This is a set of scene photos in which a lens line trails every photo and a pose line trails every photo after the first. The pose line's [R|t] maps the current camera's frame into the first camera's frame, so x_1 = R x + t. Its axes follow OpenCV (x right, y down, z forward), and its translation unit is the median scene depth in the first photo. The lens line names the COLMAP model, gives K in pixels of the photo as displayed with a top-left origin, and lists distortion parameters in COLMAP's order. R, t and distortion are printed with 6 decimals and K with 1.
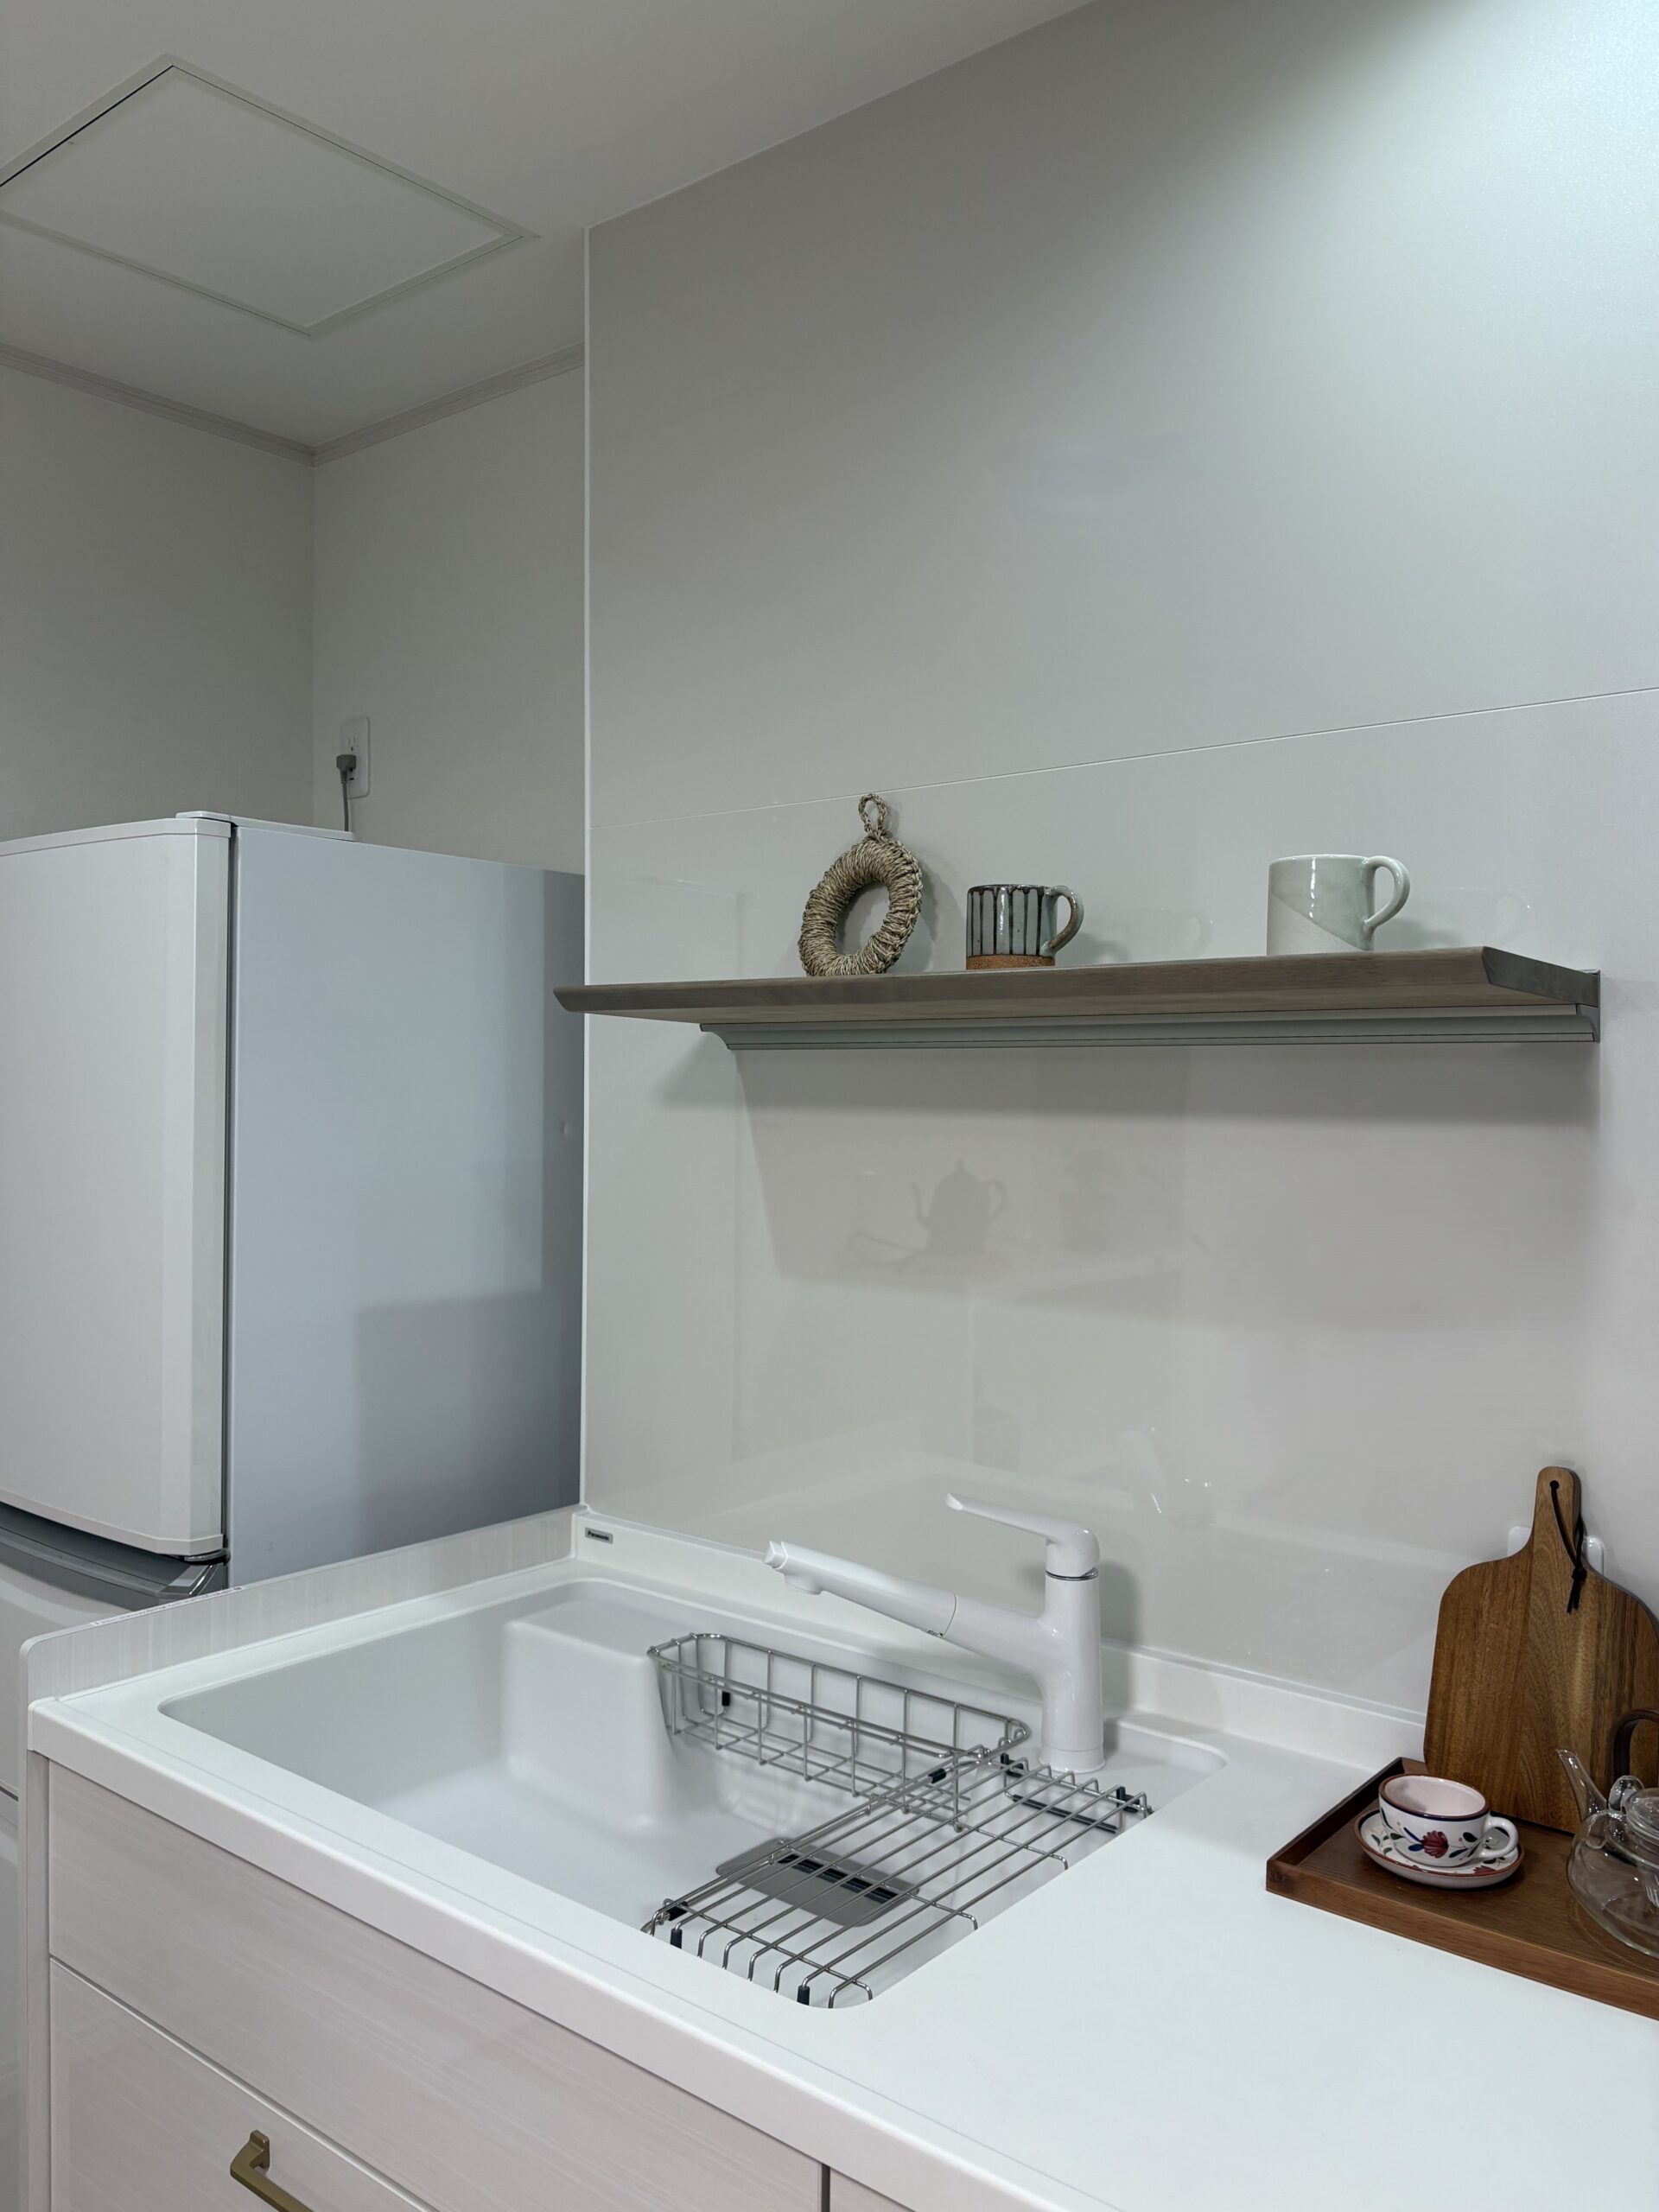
lens RADIAL K [[1739.0, 0, 829.5], [0, 1739.0, 1106.0], [0, 0, 1]] dist [0.009102, 0.002485]
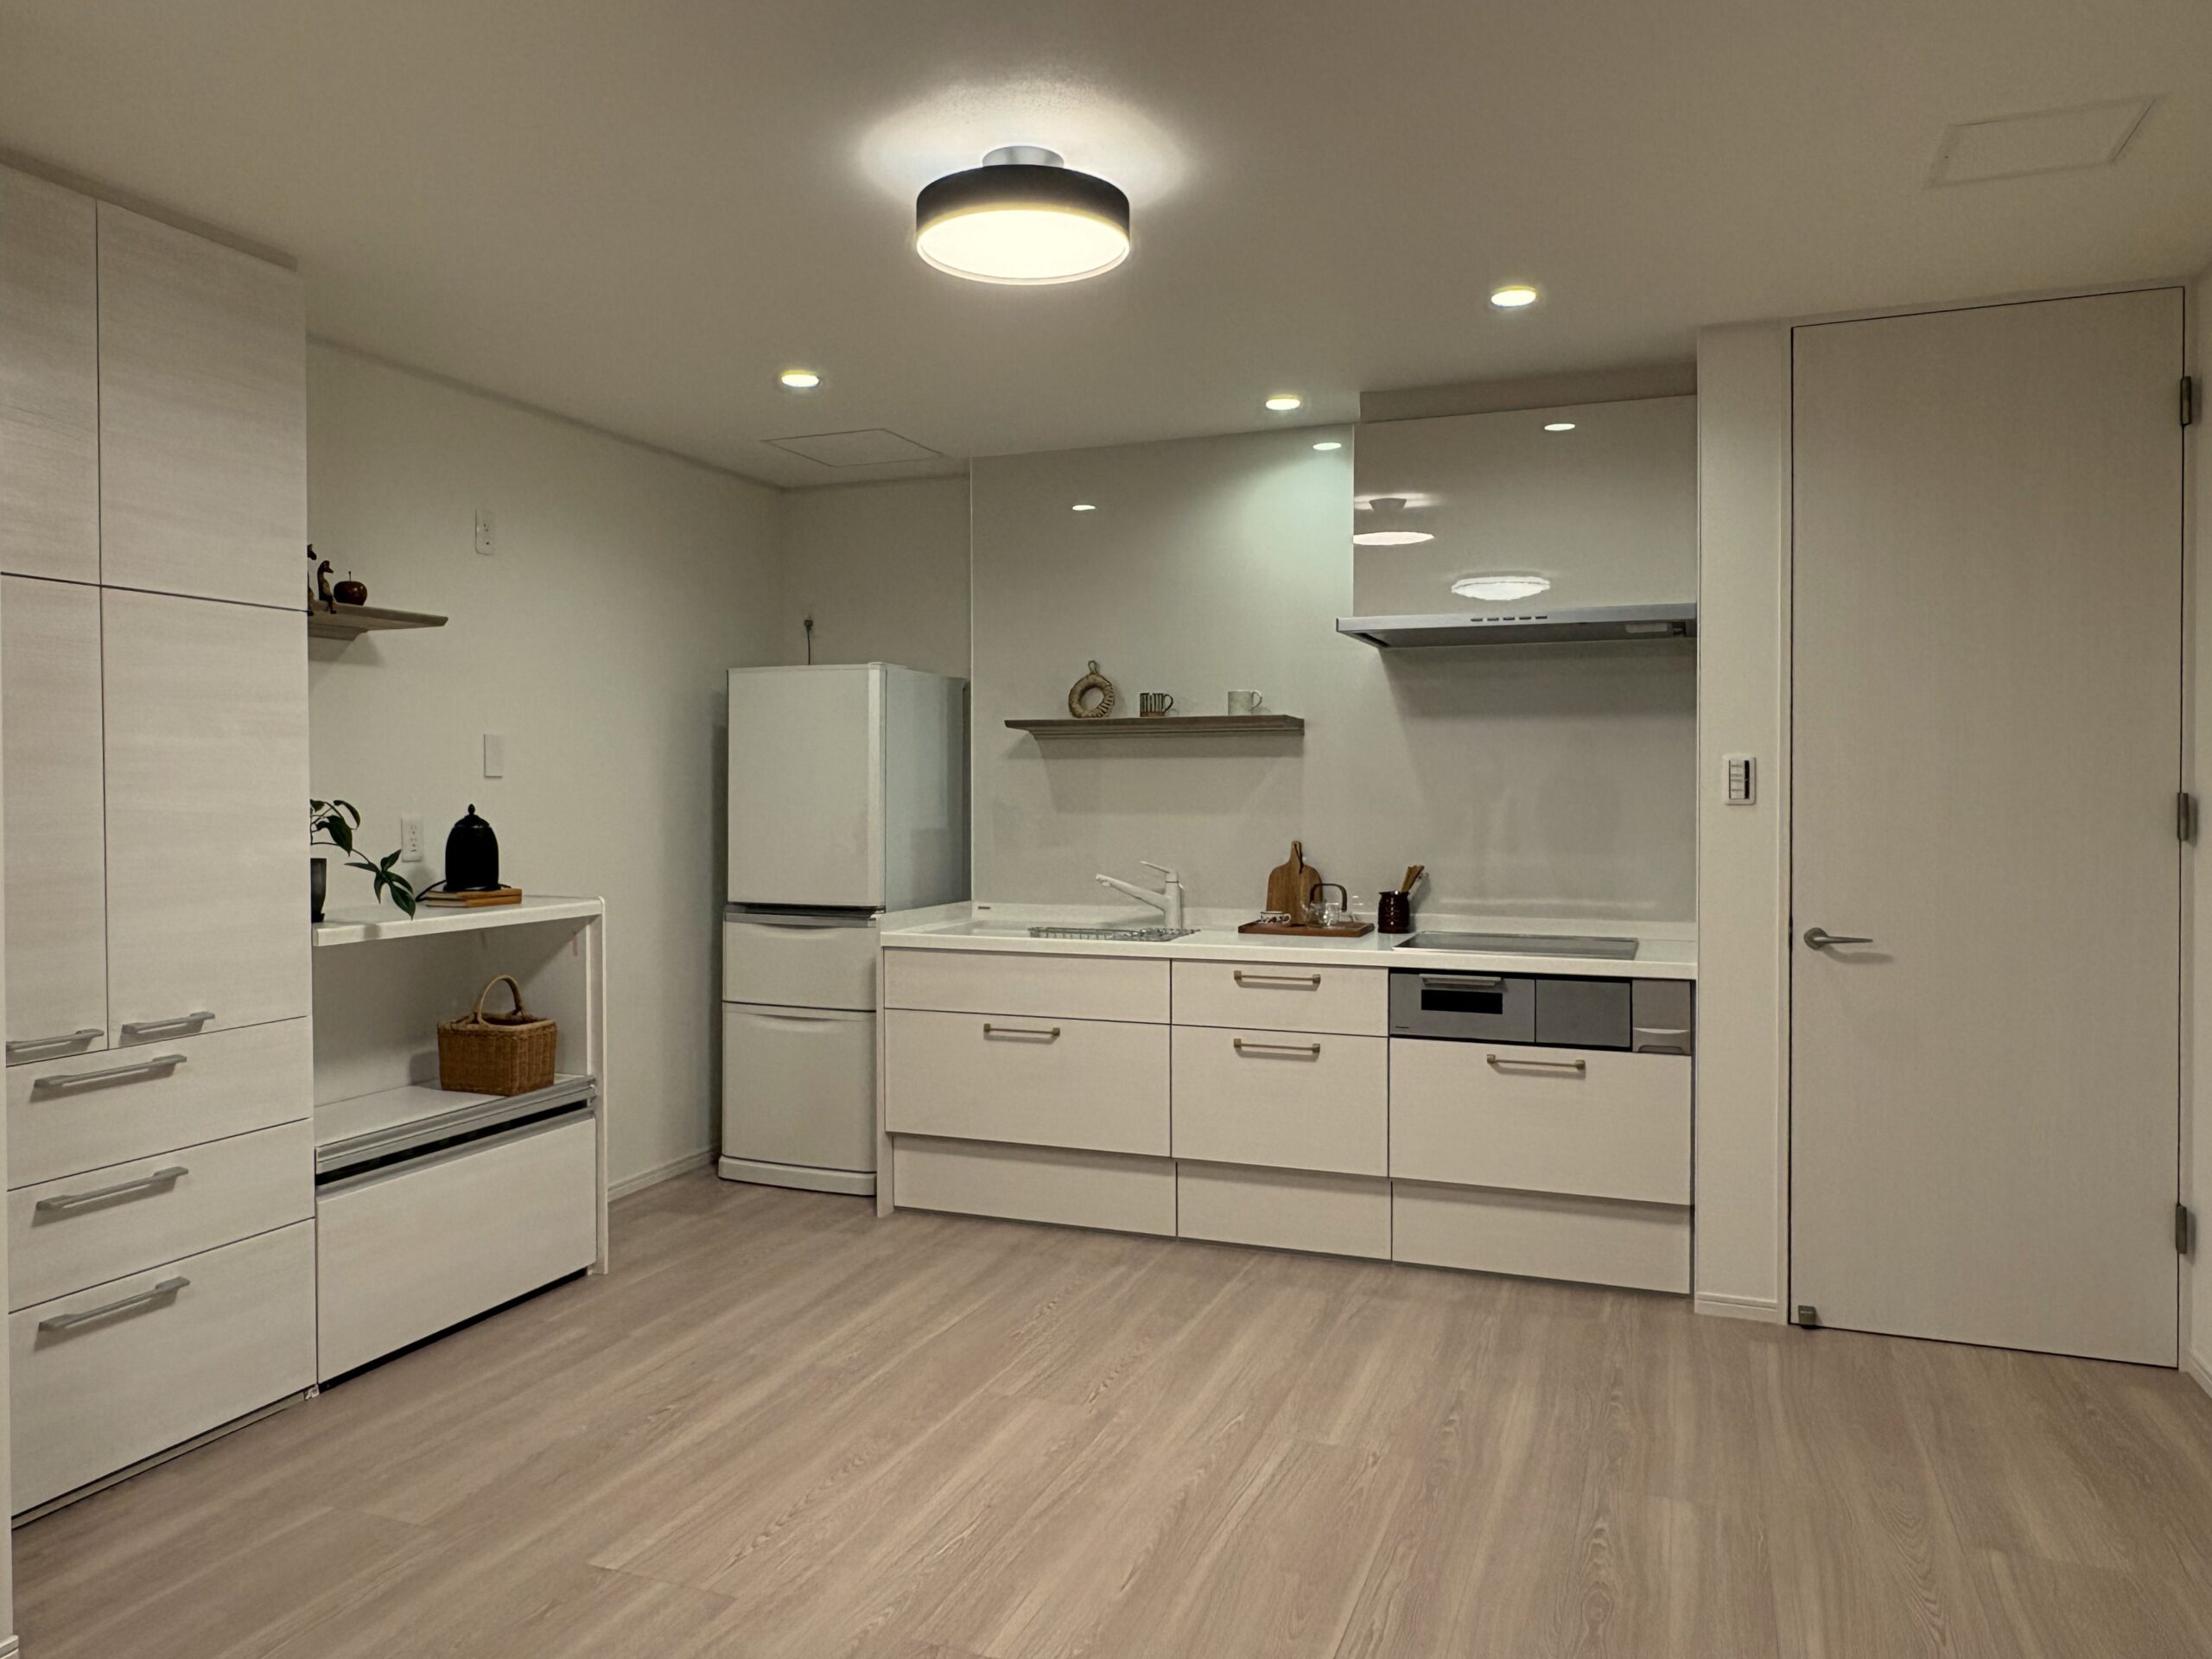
lens RADIAL K [[1548.7, 0, 1106.0], [0, 1548.7, 829.5], [0, 0, 1]] dist [0.003129, -0.000494]
pose [[0.947724, -0.018102, 0.318578, -0.879943], [0.014108, 0.999790, 0.014842, 0.092197], [-0.318779, -0.009572, 0.947781, -1.742224]]
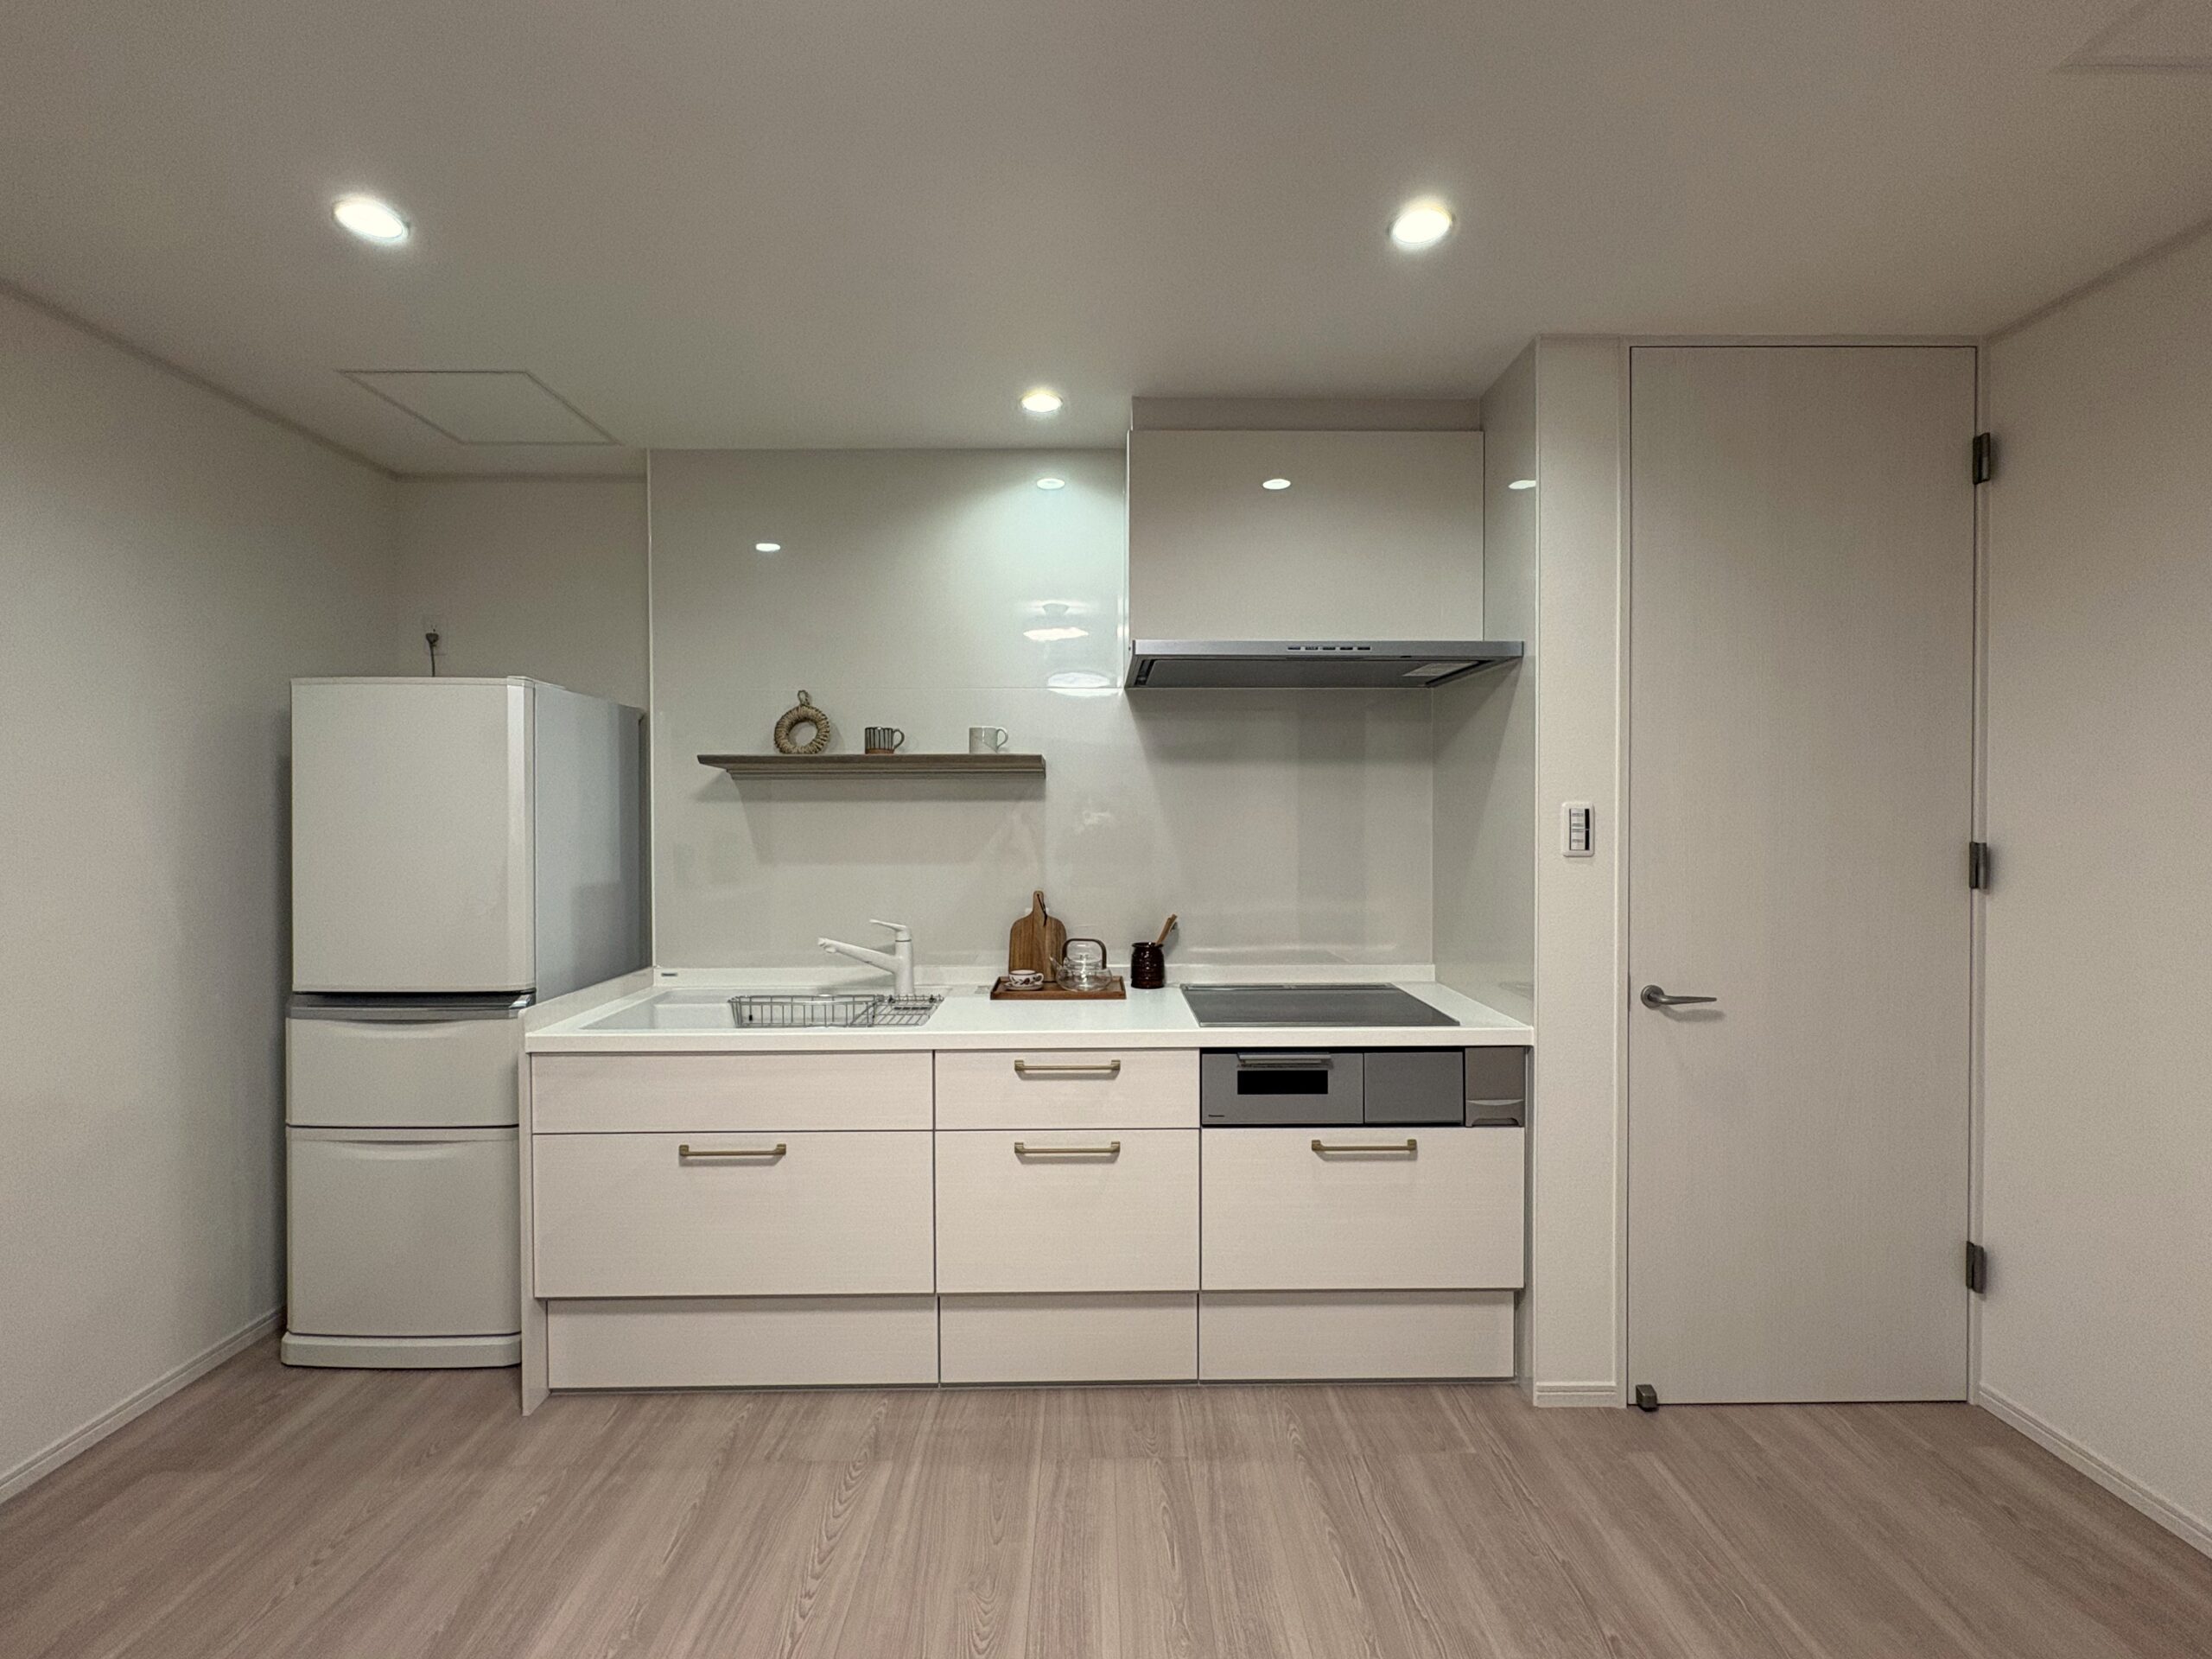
lens RADIAL K [[963.6, 0, 1106.0], [0, 963.6, 829.5], [0, 0, 1]] dist [-0.000925, -0.000024]
pose [[0.764269, -0.020614, 0.644568, -0.625391], [0.019083, 0.999774, 0.009347, 0.043914], [-0.644615, 0.005157, 0.764490, -0.532070]]
